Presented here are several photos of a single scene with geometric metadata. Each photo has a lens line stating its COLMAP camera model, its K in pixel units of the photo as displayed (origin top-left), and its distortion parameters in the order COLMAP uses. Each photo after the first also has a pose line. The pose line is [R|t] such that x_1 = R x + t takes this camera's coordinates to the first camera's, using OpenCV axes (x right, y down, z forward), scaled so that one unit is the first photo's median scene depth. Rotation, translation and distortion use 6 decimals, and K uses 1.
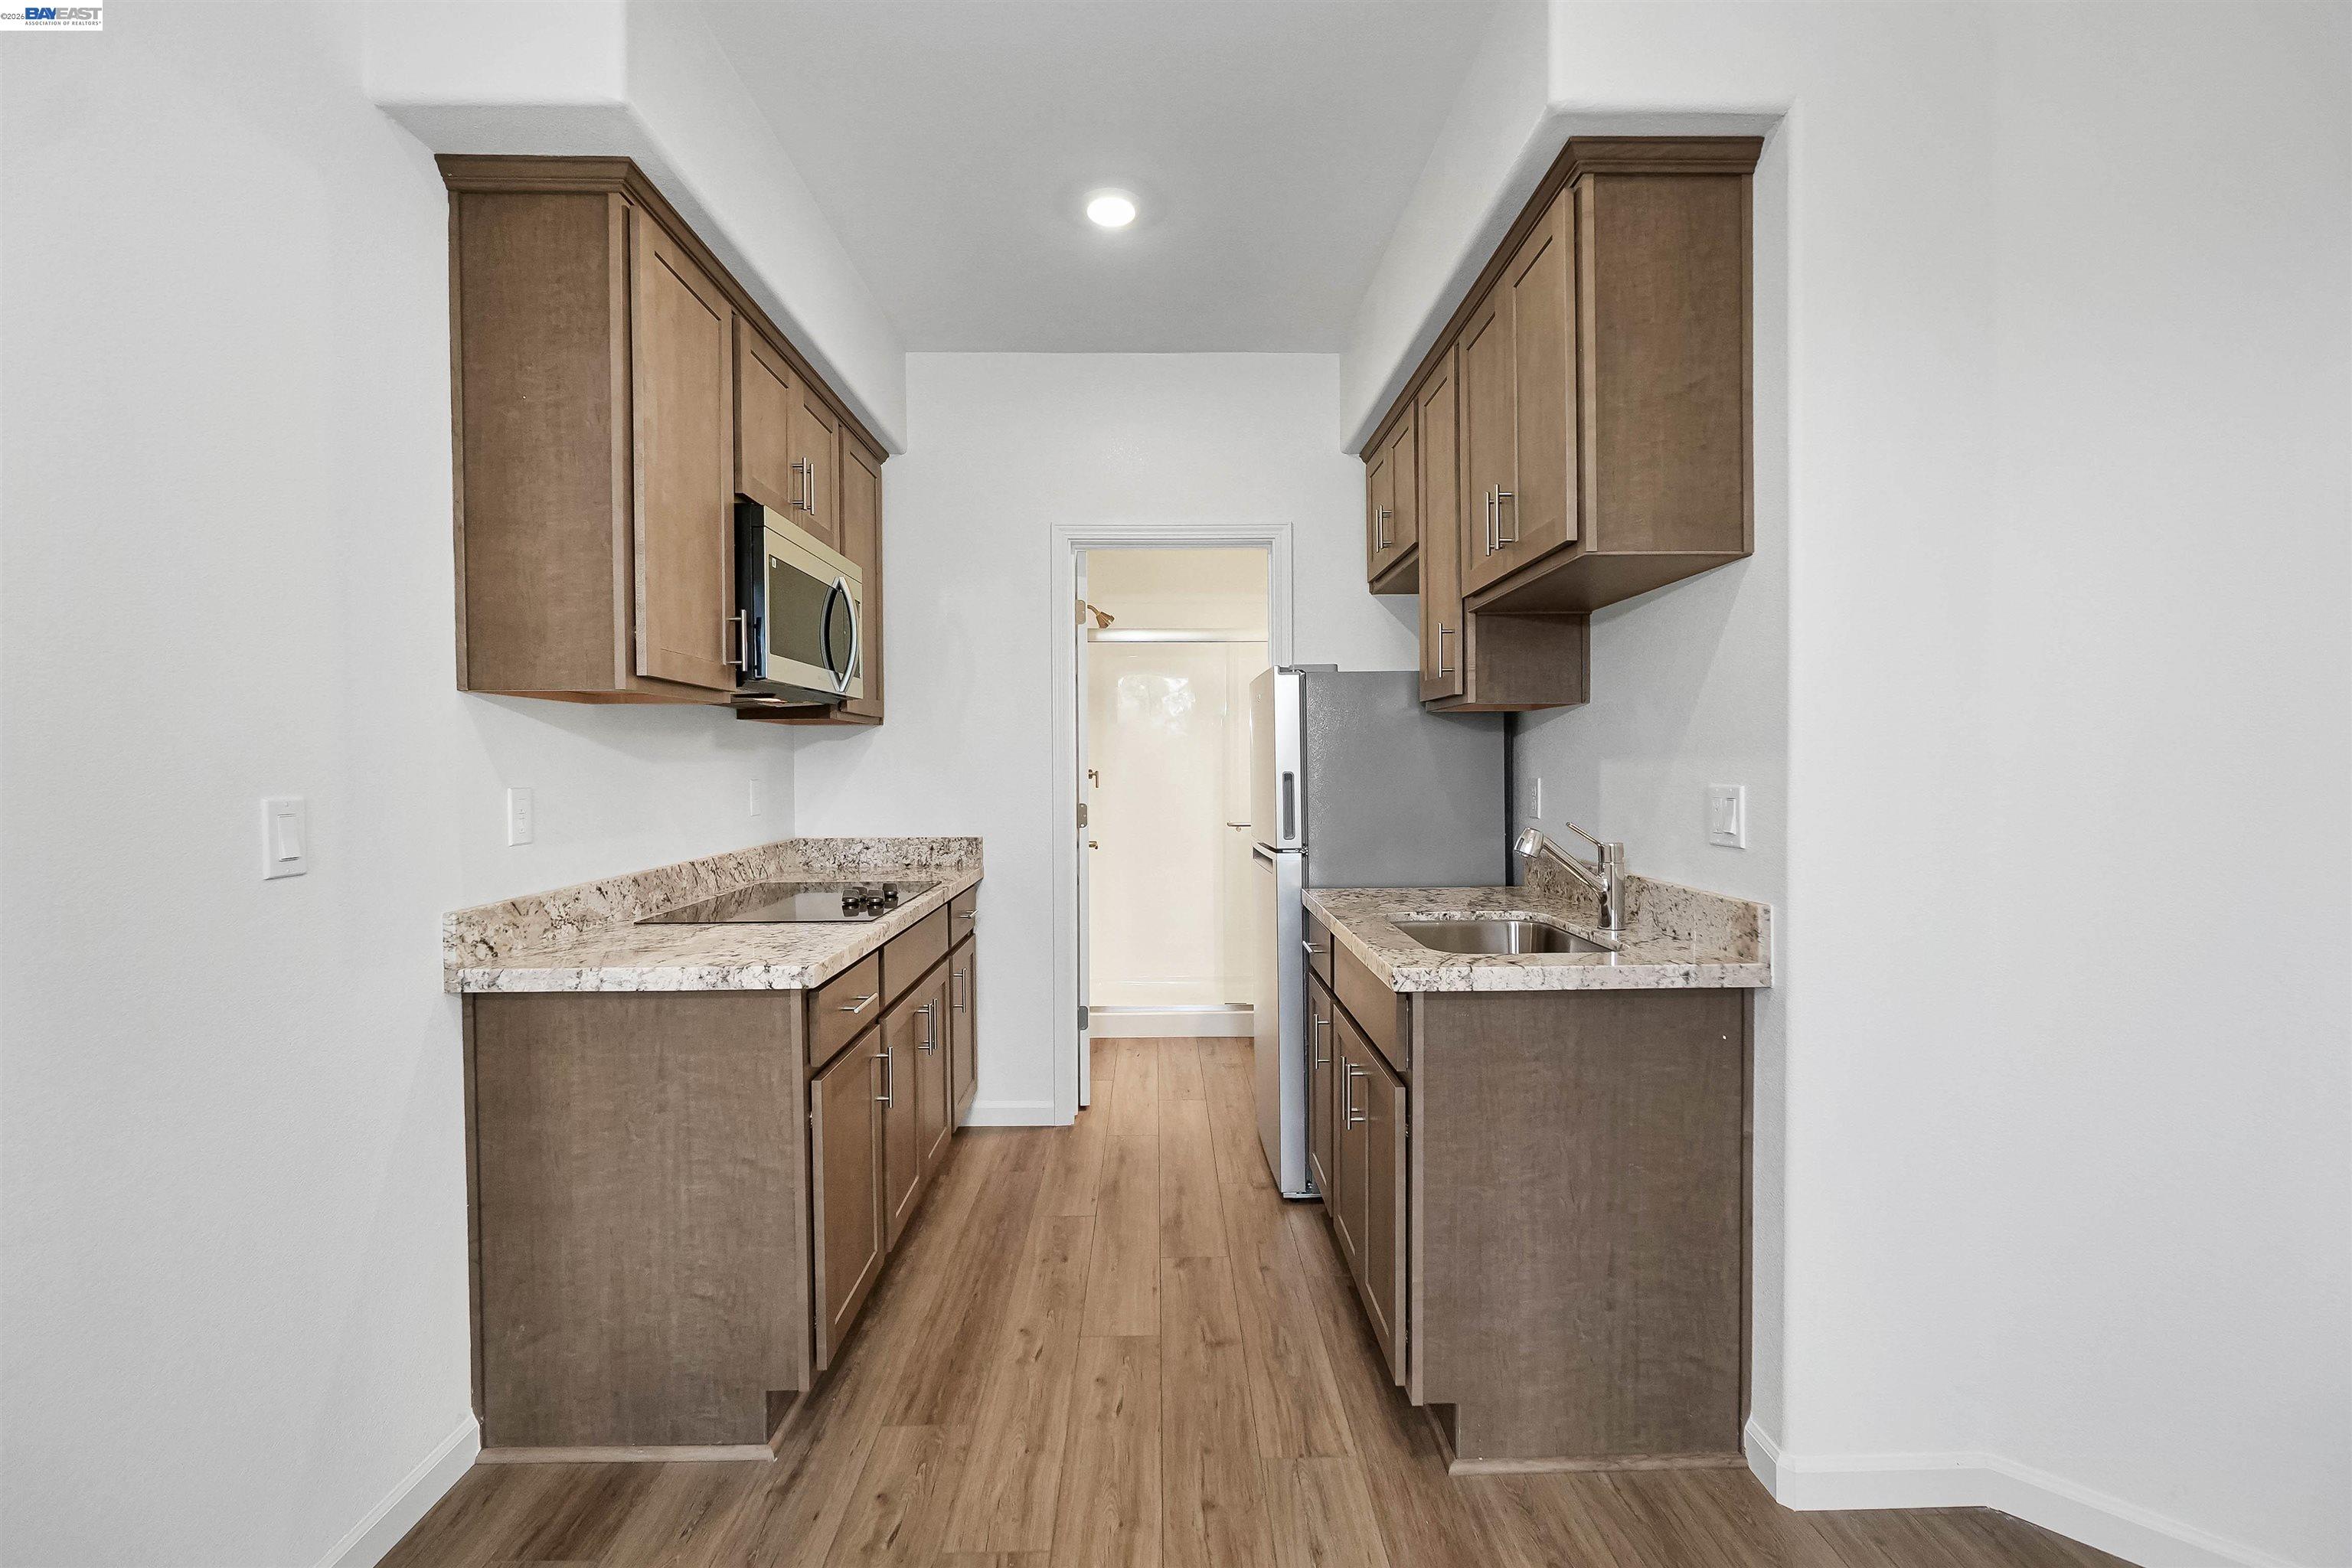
lens RADIAL K [[1008.6, 0, 1173.0], [0, 1008.6, 777.6], [0, 0, 1]] dist [-0.005136, 0.000271]
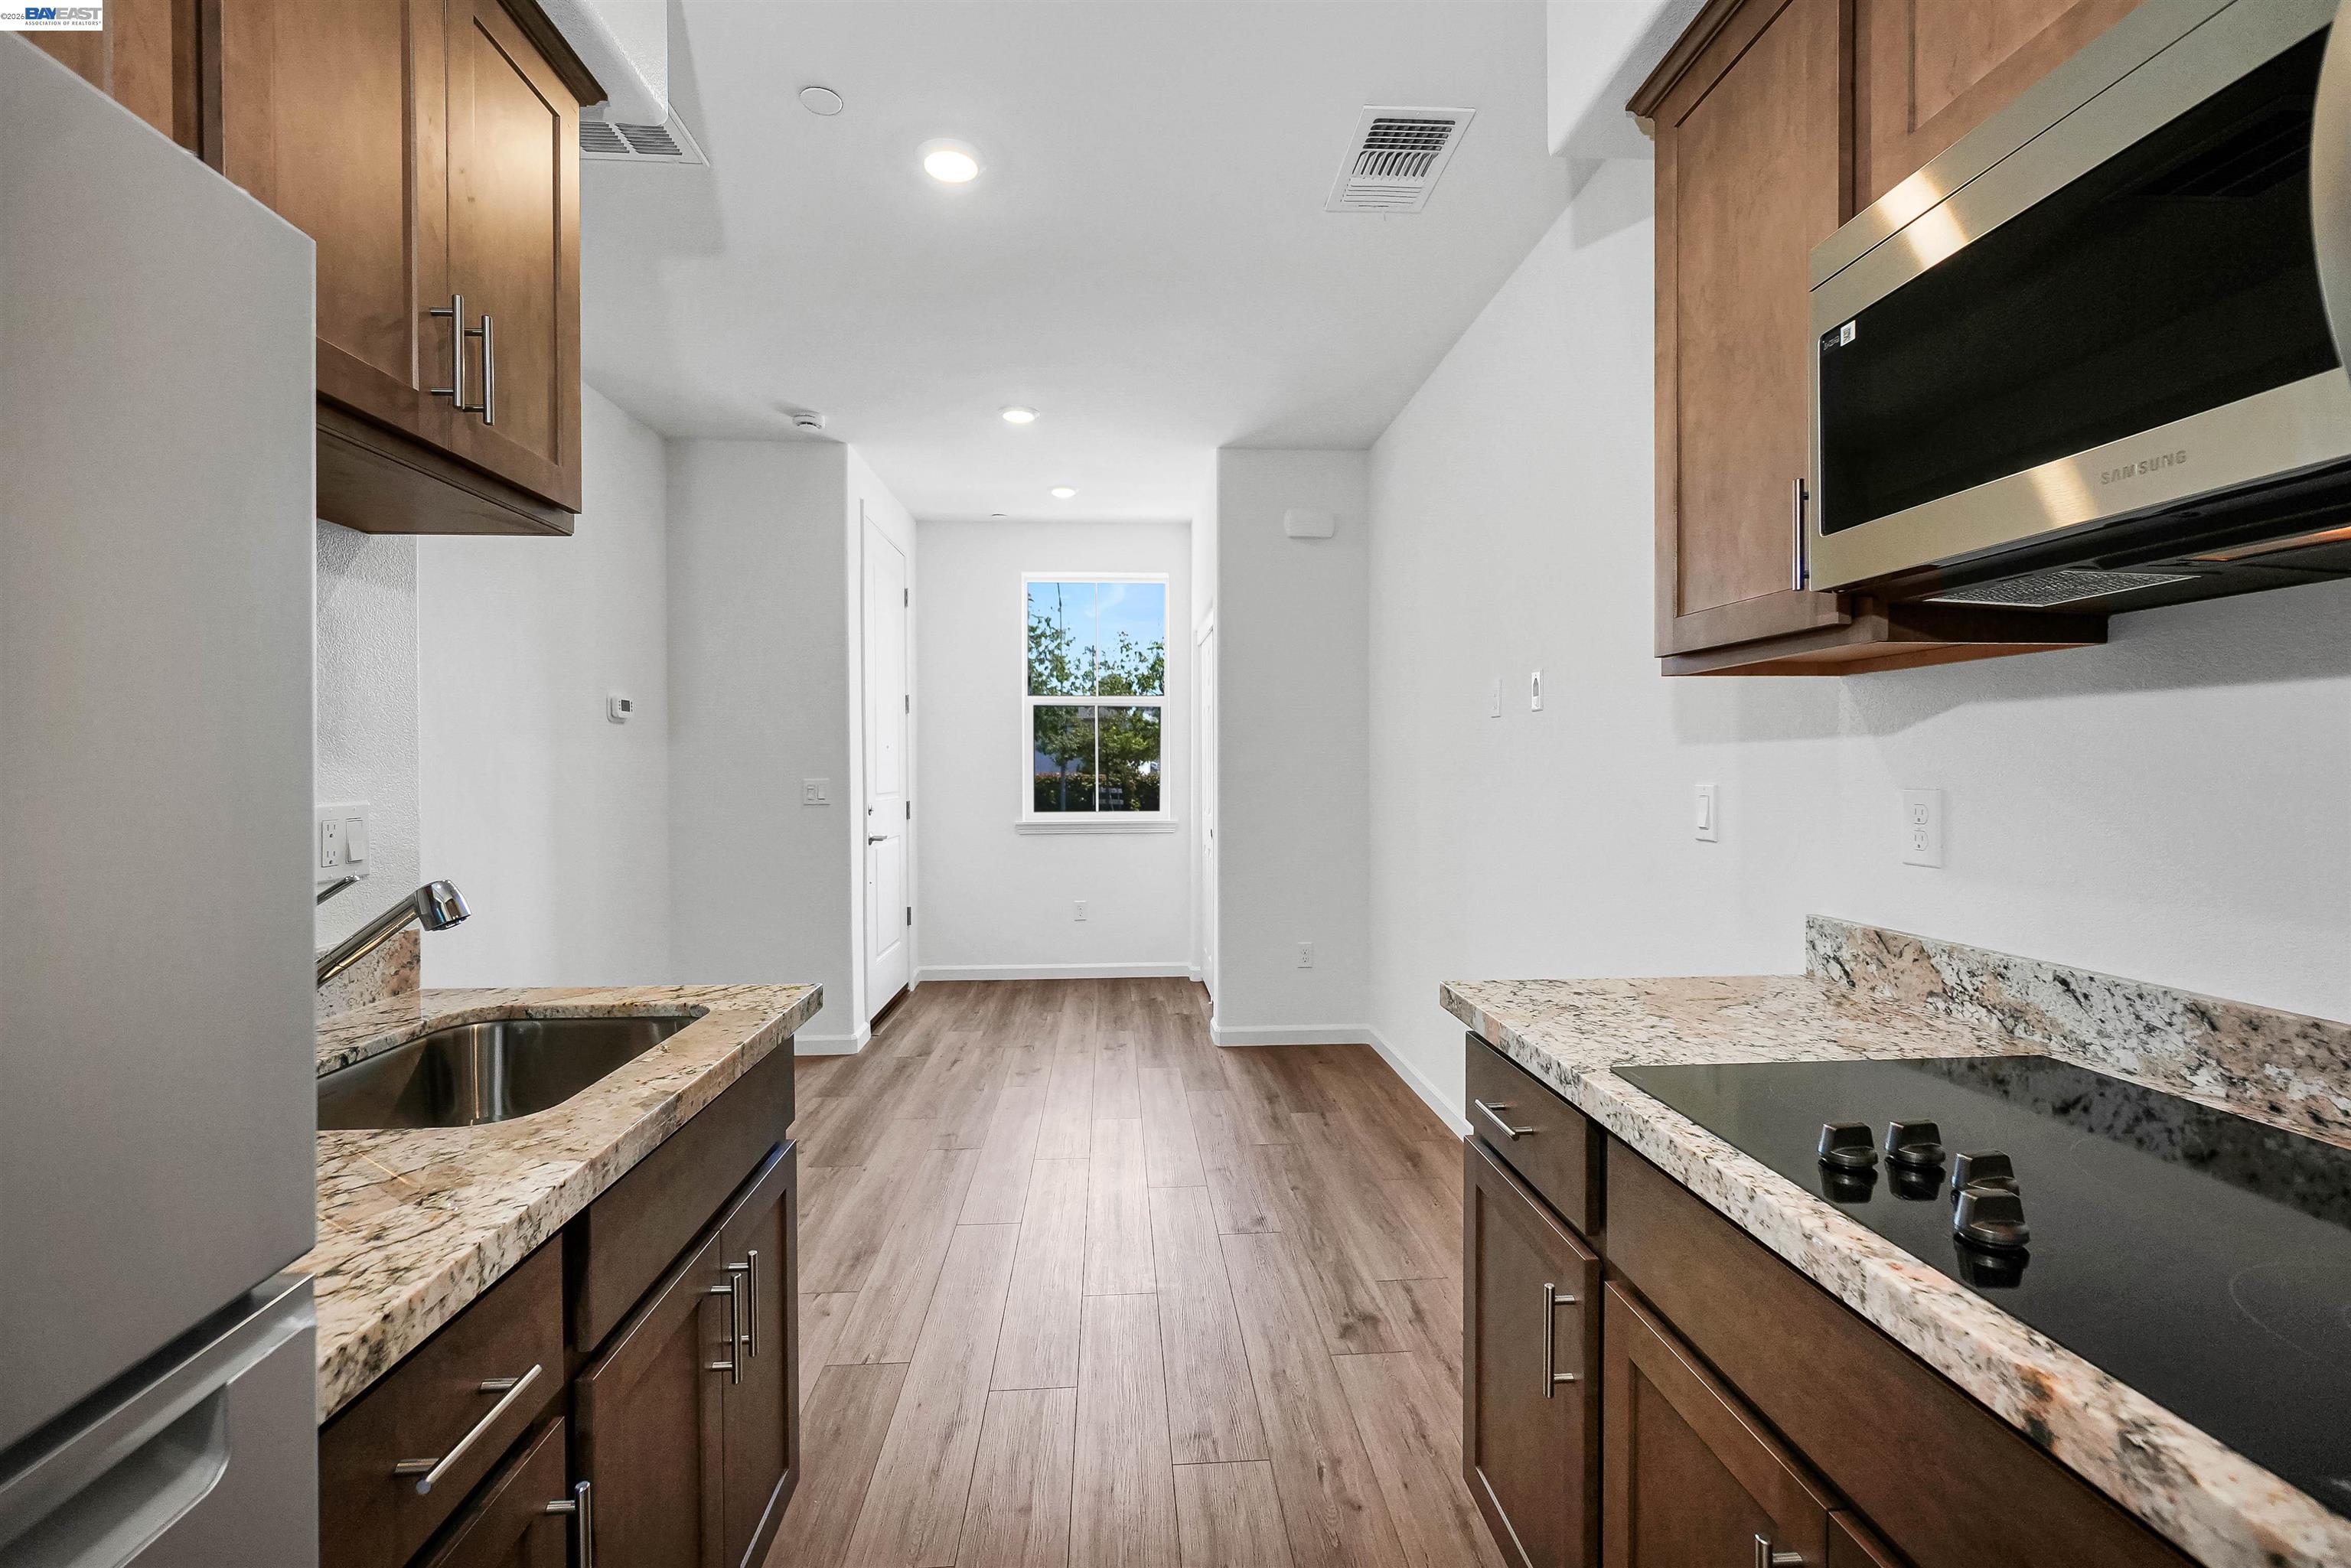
lens RADIAL K [[1008.2, 0, 1172.5], [0, 1008.2, 777.6], [0, 0, 1]] dist [-0.005136, 0.000271]
pose [[-0.998880, 0.012466, -0.045640, -0.062022], [0.011255, 0.999580, 0.026714, -0.023699], [0.045954, 0.026170, -0.998601, 1.662297]]
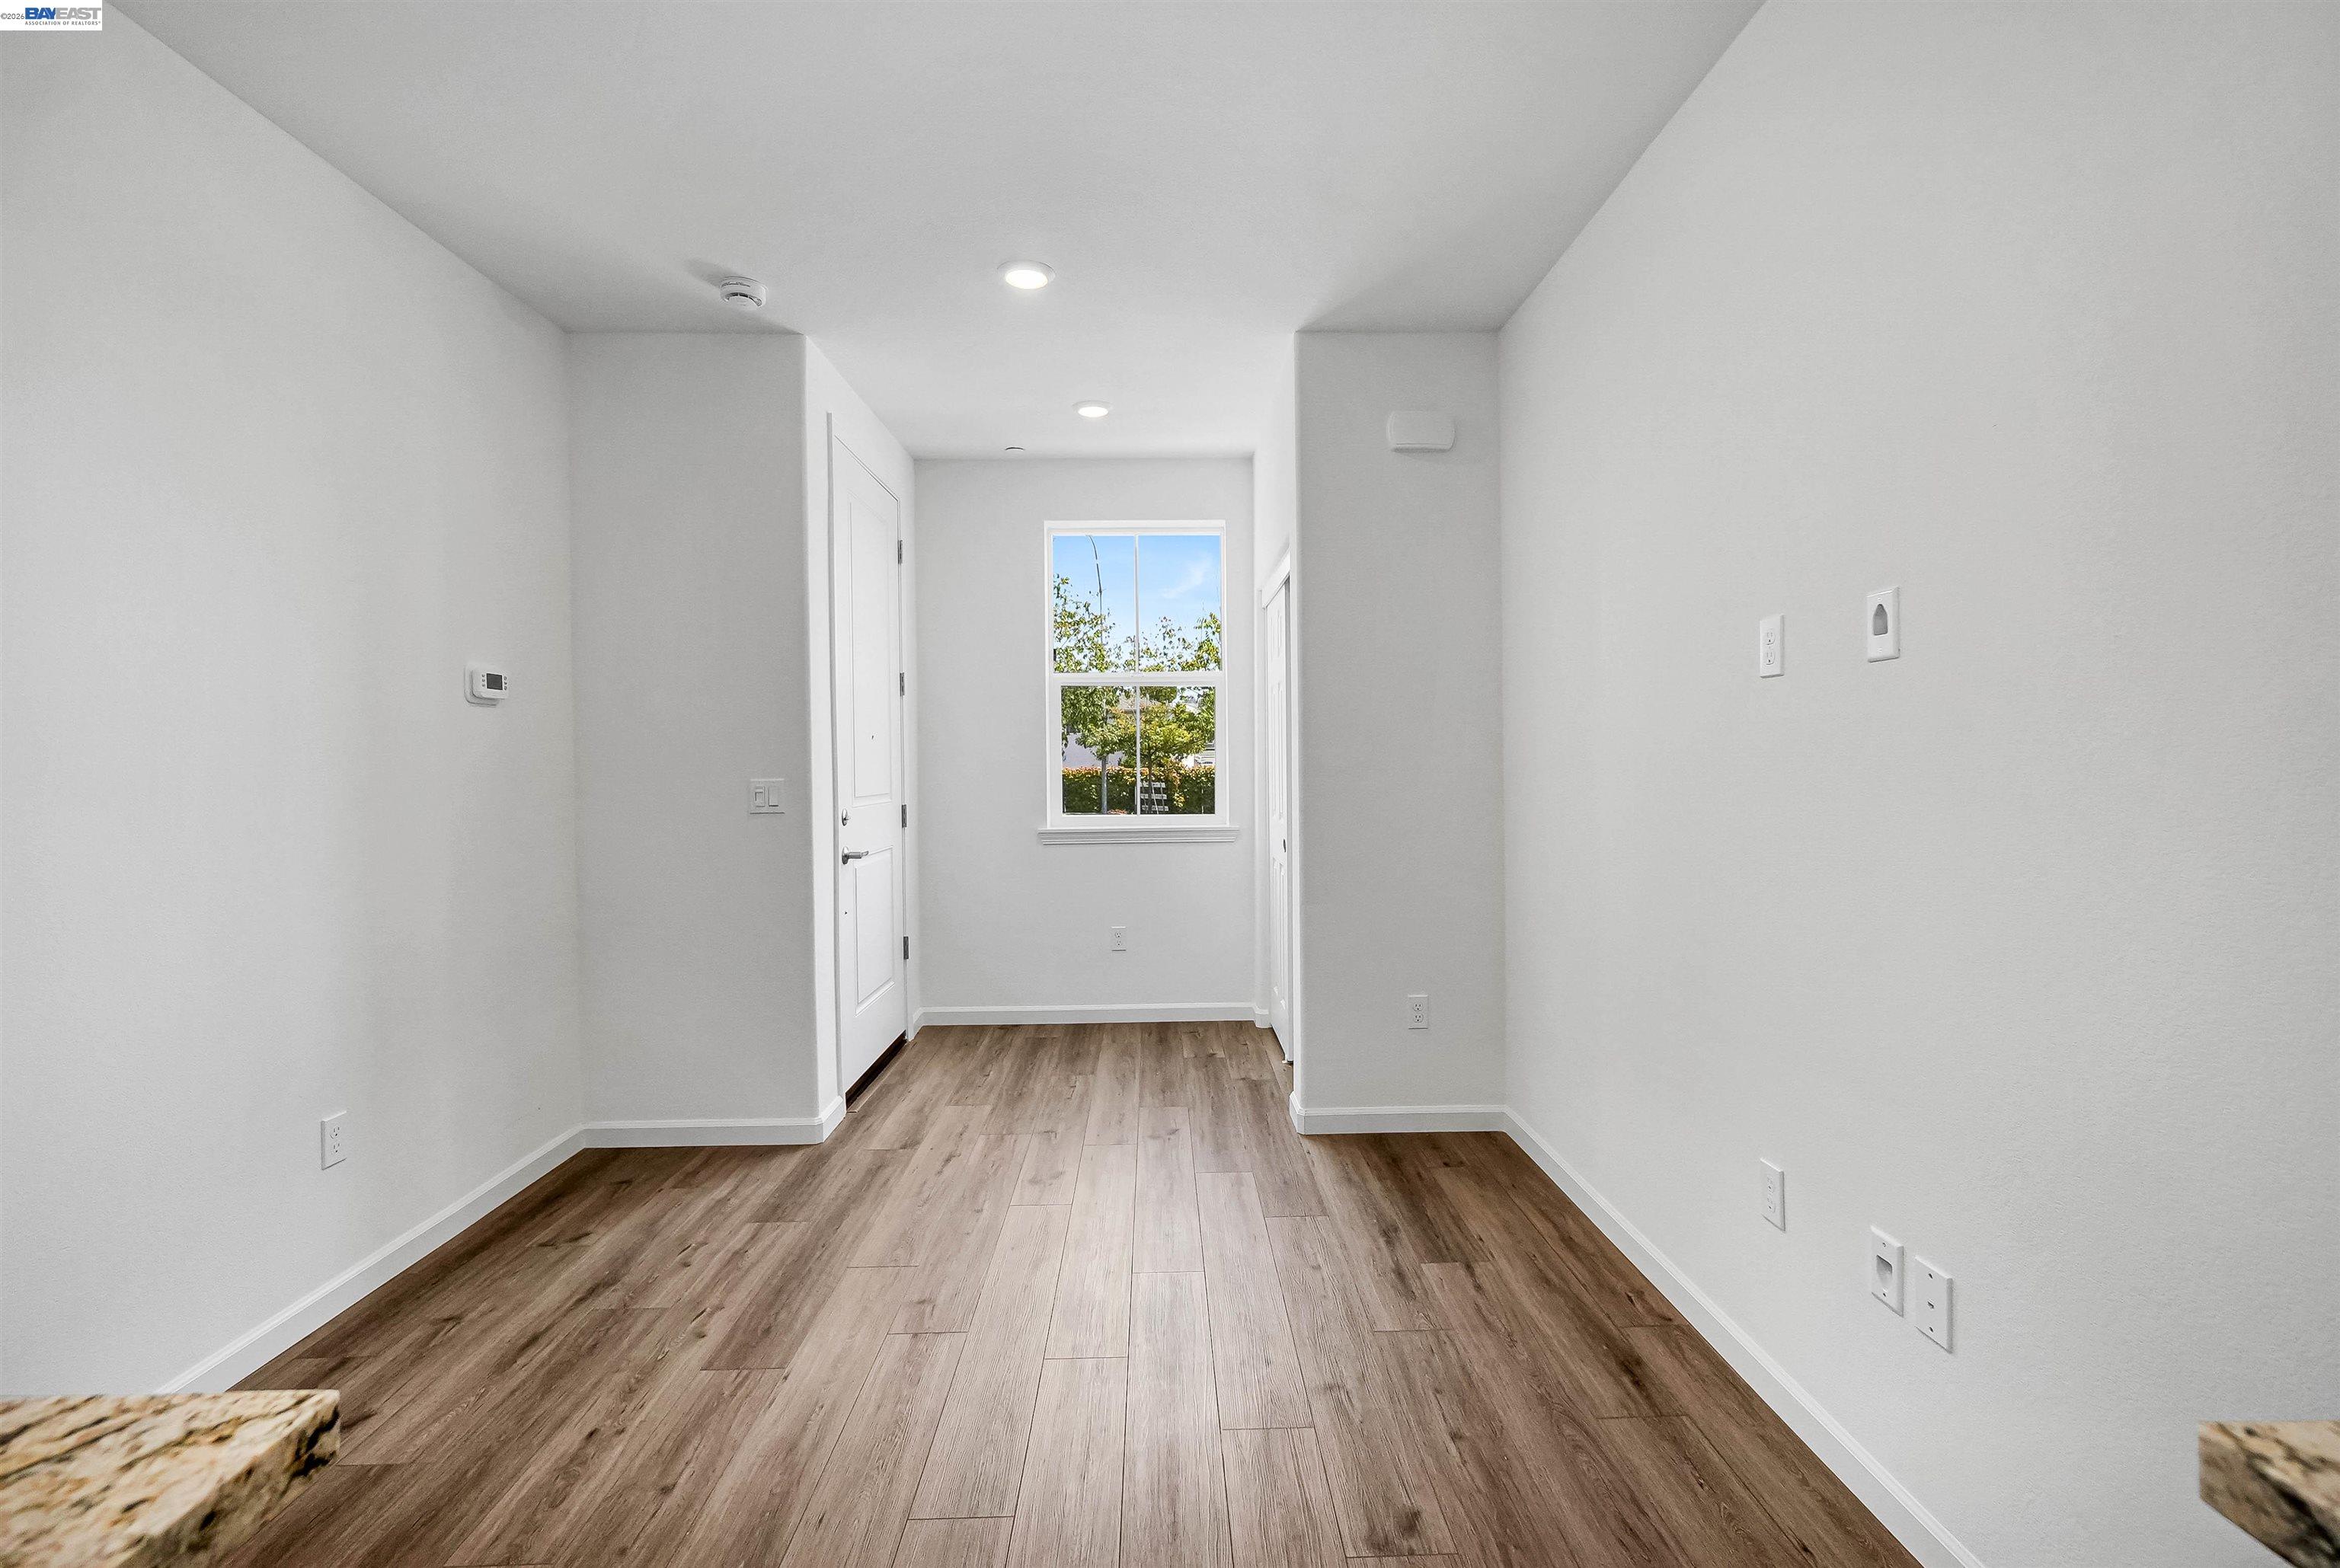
lens RADIAL K [[1024.8, 0, 1172.7], [0, 1024.8, 779.6], [0, 0, 1]] dist [0.022371, 0.000104]
pose [[-0.999821, 0.018718, -0.002926, -0.050405], [0.018605, 0.999224, 0.034710, -0.016678], [0.003574, 0.034649, -0.999393, 1.136736]]
